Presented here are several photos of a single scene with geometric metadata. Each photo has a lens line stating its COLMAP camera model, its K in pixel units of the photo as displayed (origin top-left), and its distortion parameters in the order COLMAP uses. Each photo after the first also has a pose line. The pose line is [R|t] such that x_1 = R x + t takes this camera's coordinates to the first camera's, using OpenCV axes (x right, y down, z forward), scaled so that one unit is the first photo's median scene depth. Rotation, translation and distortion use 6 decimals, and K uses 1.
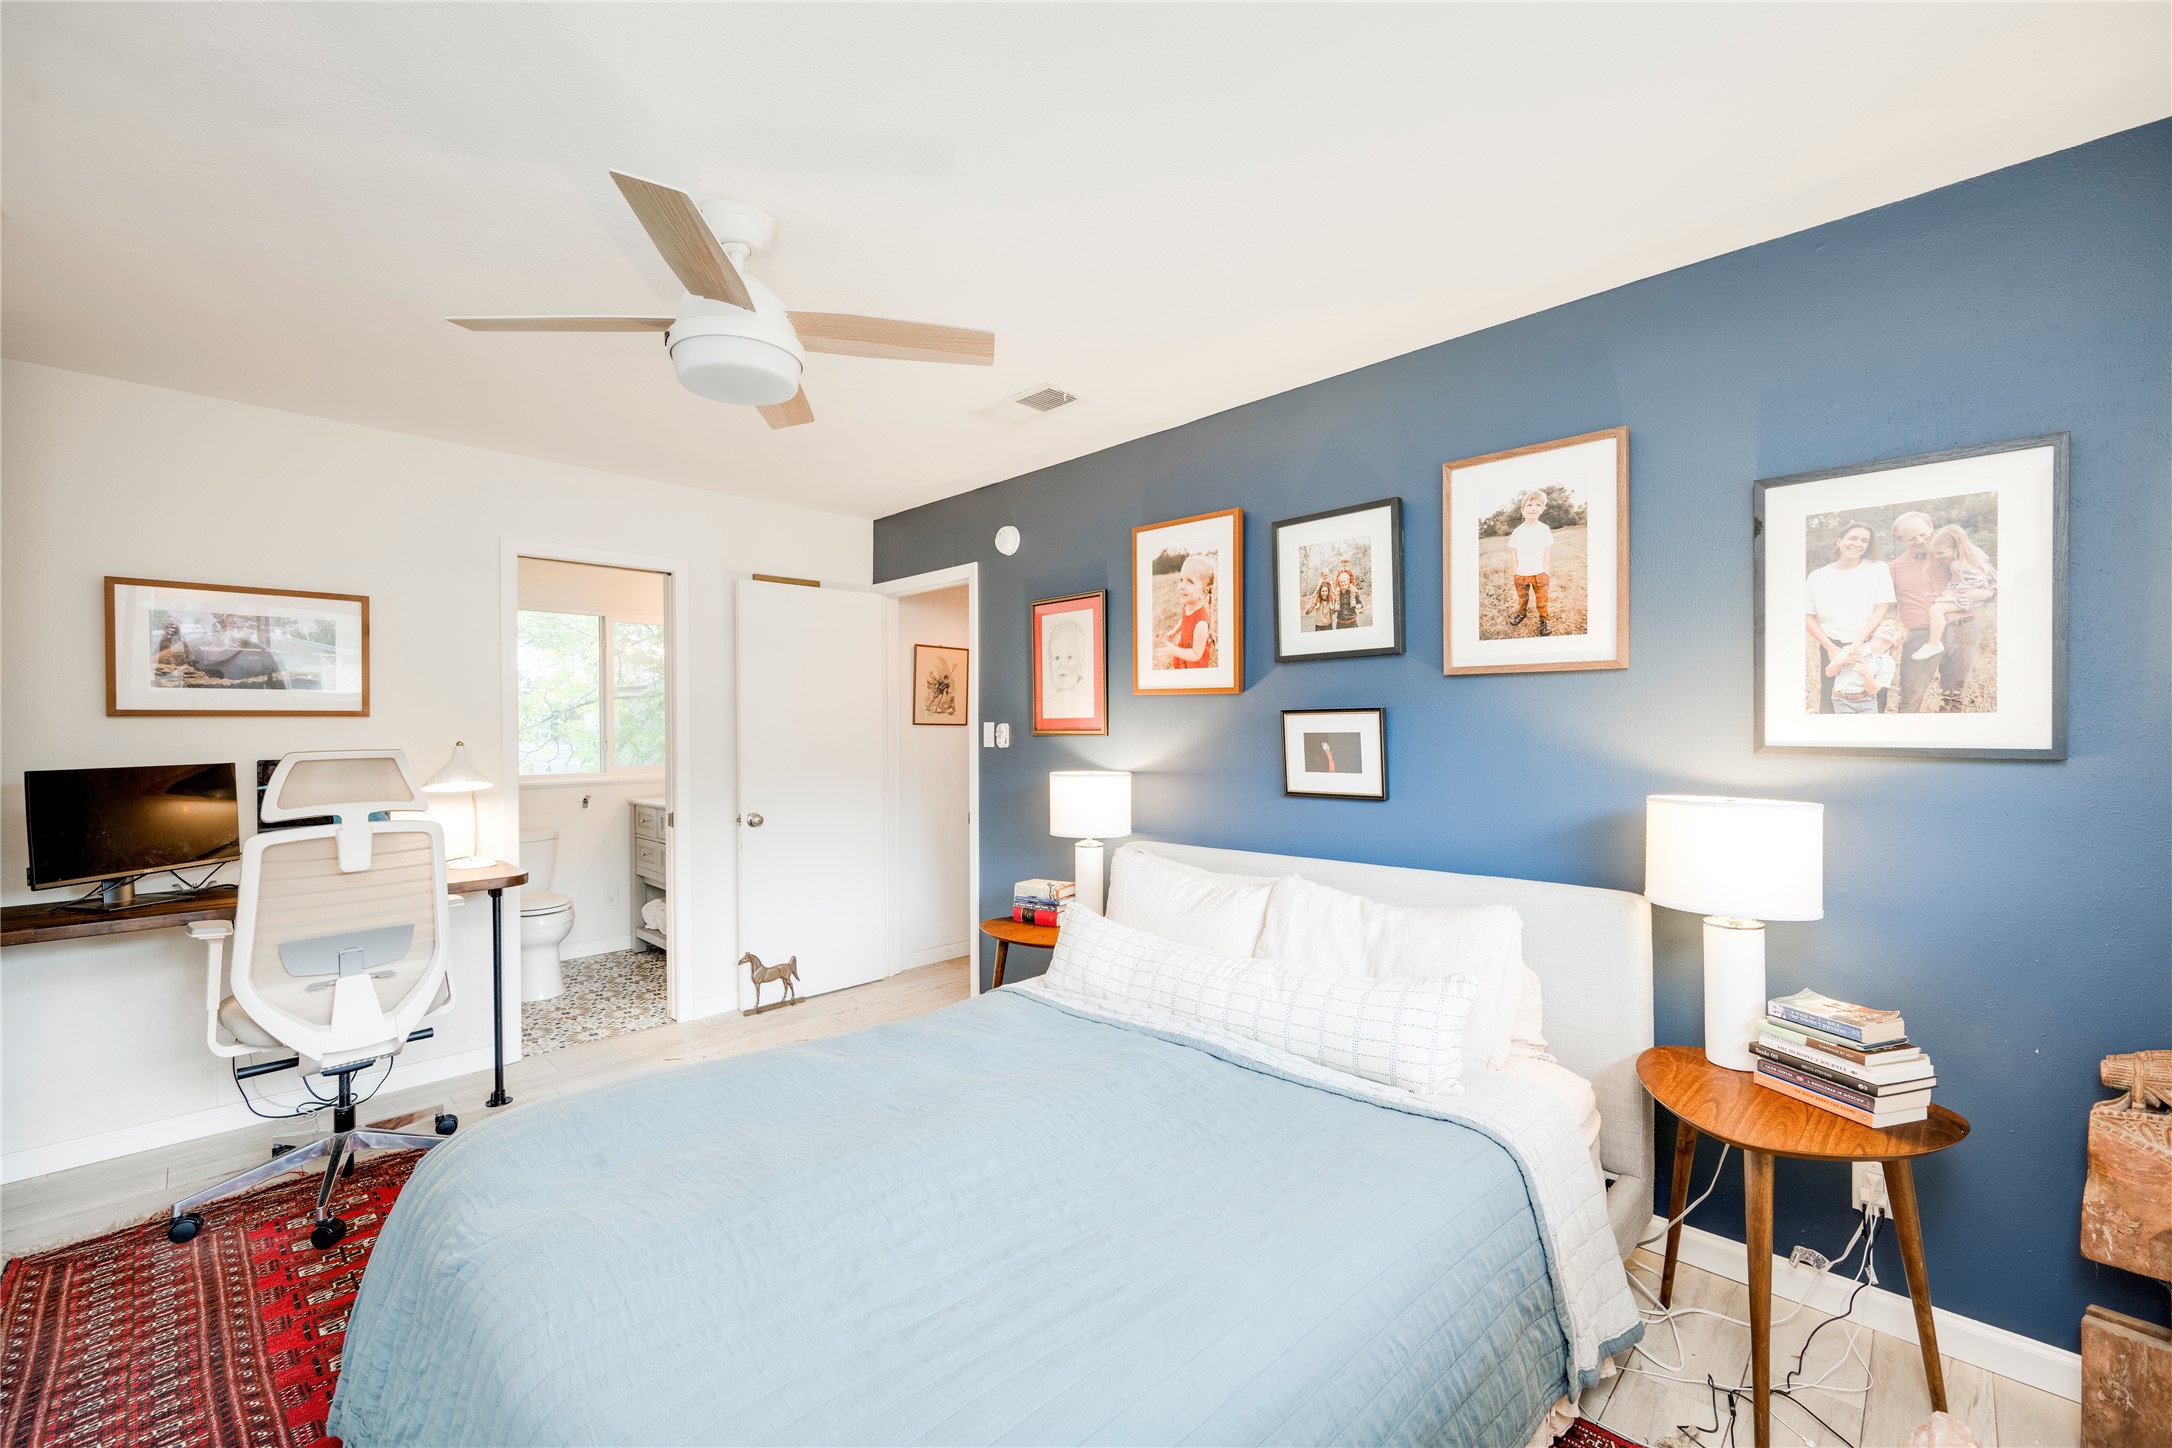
lens RADIAL K [[834.9, 0, 1085.3], [0, 834.9, 732.8], [0, 0, 1]] dist [0.000723, 0.000010]
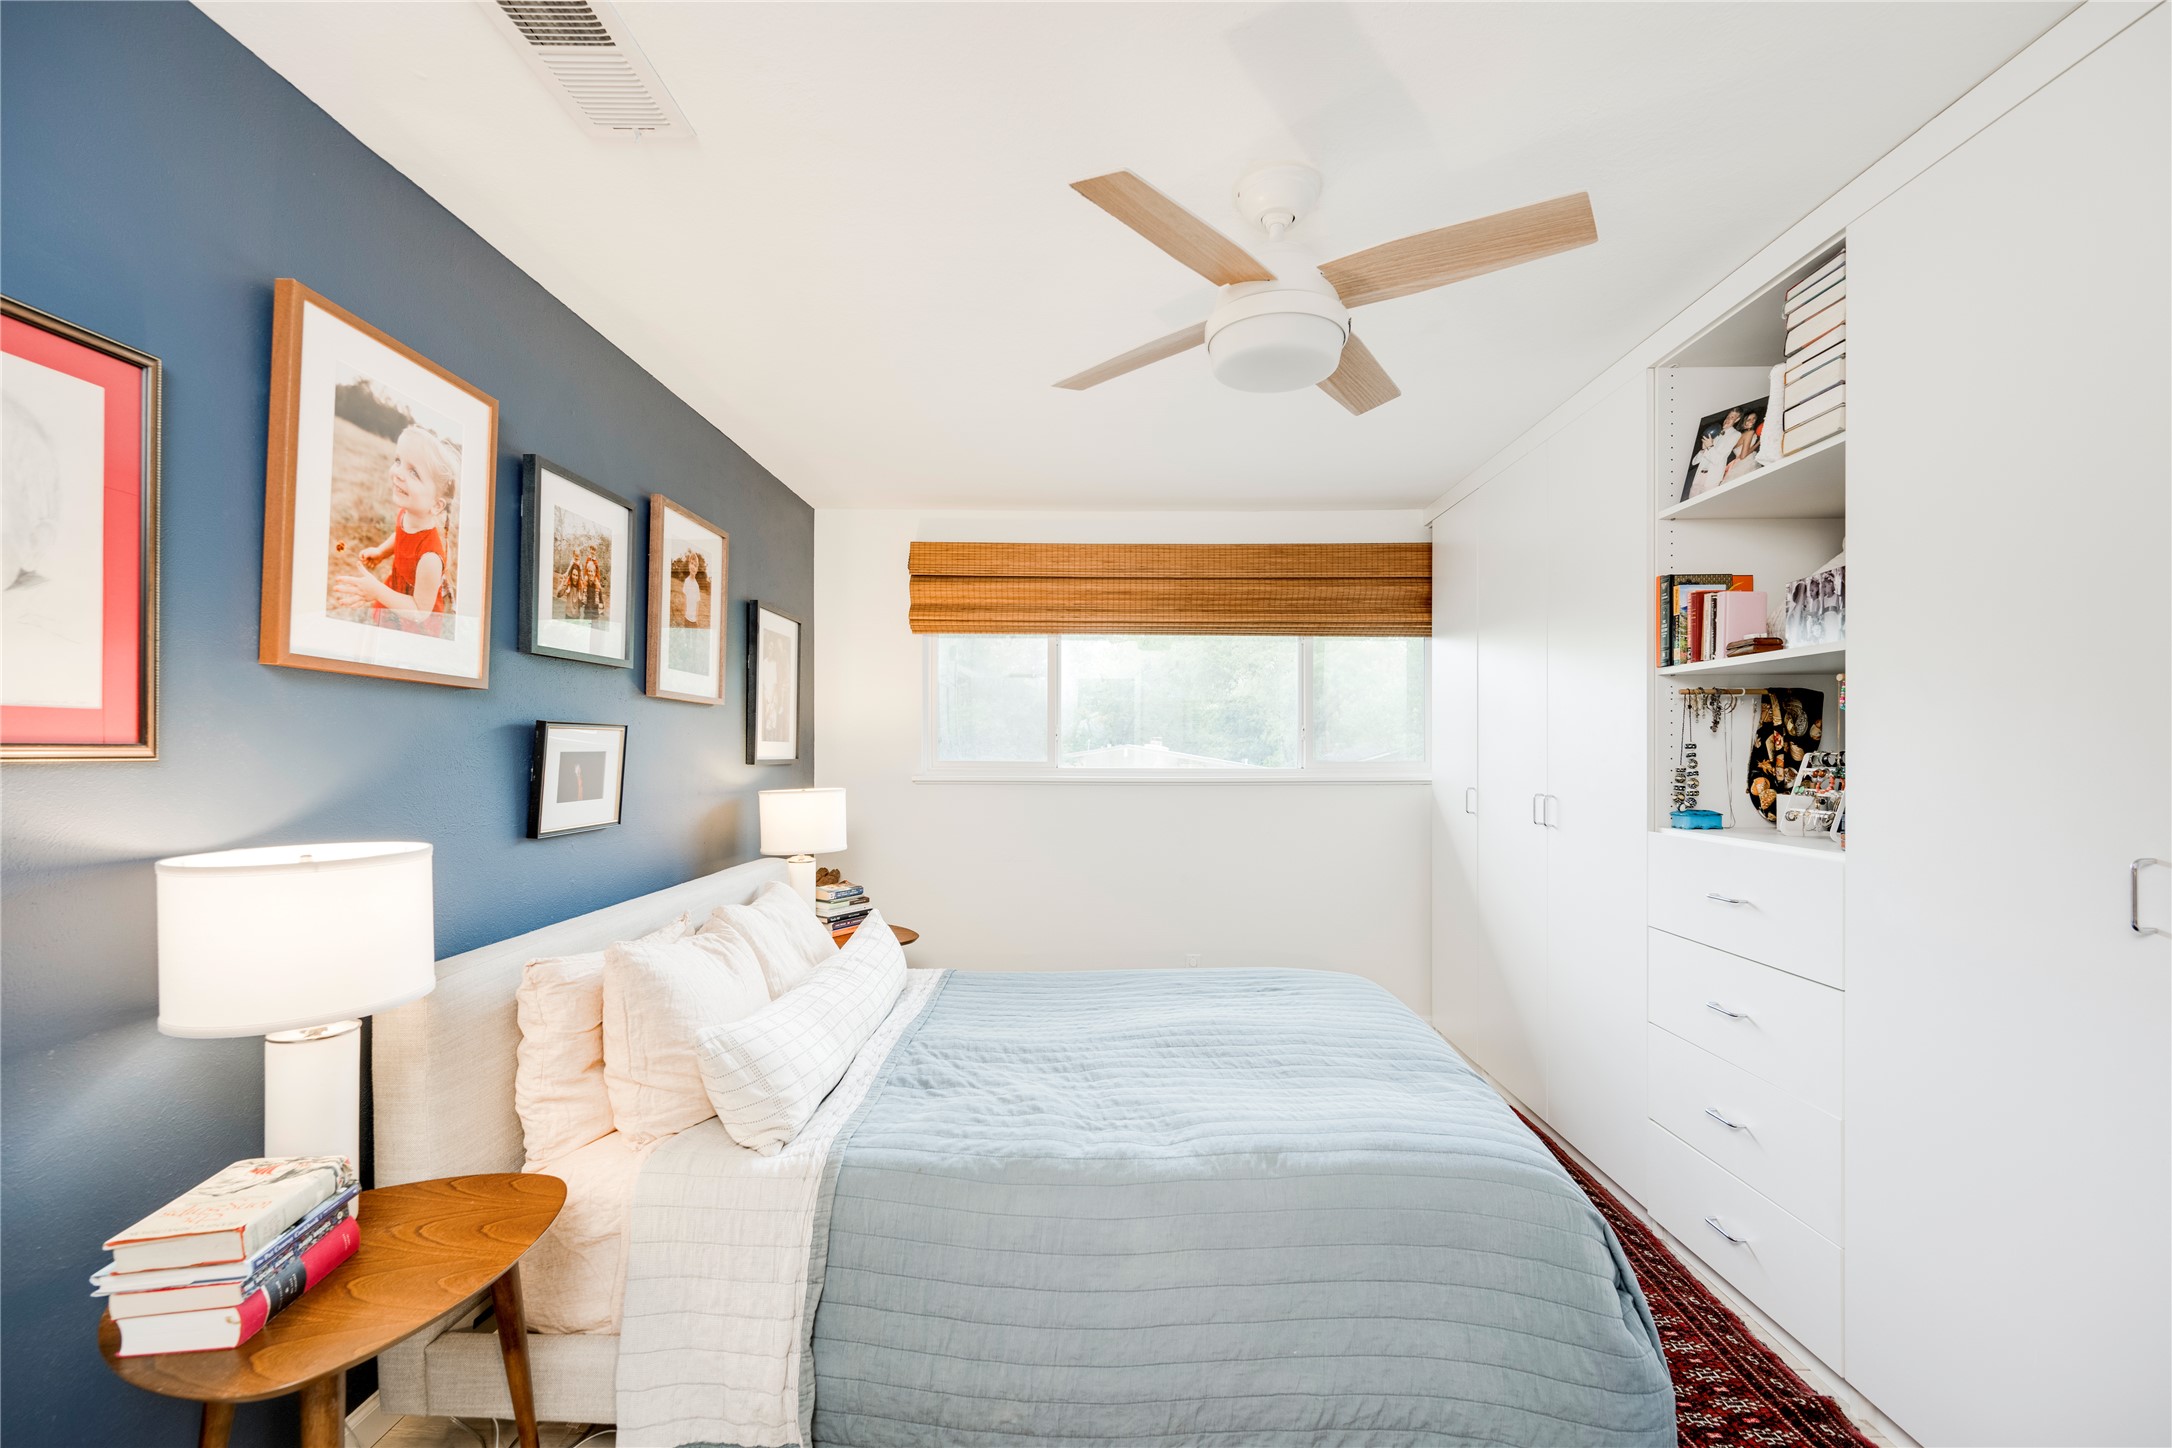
lens RADIAL K [[895.7, 0, 1086.8], [0, 895.7, 732.0], [0, 0, 1]] dist [-0.000642, -0.000064]
pose [[-0.676494, 0.022416, 0.736107, -0.594874], [0.011445, 0.999736, -0.019927, 0.003023], [-0.736359, -0.005056, -0.676572, 1.079137]]
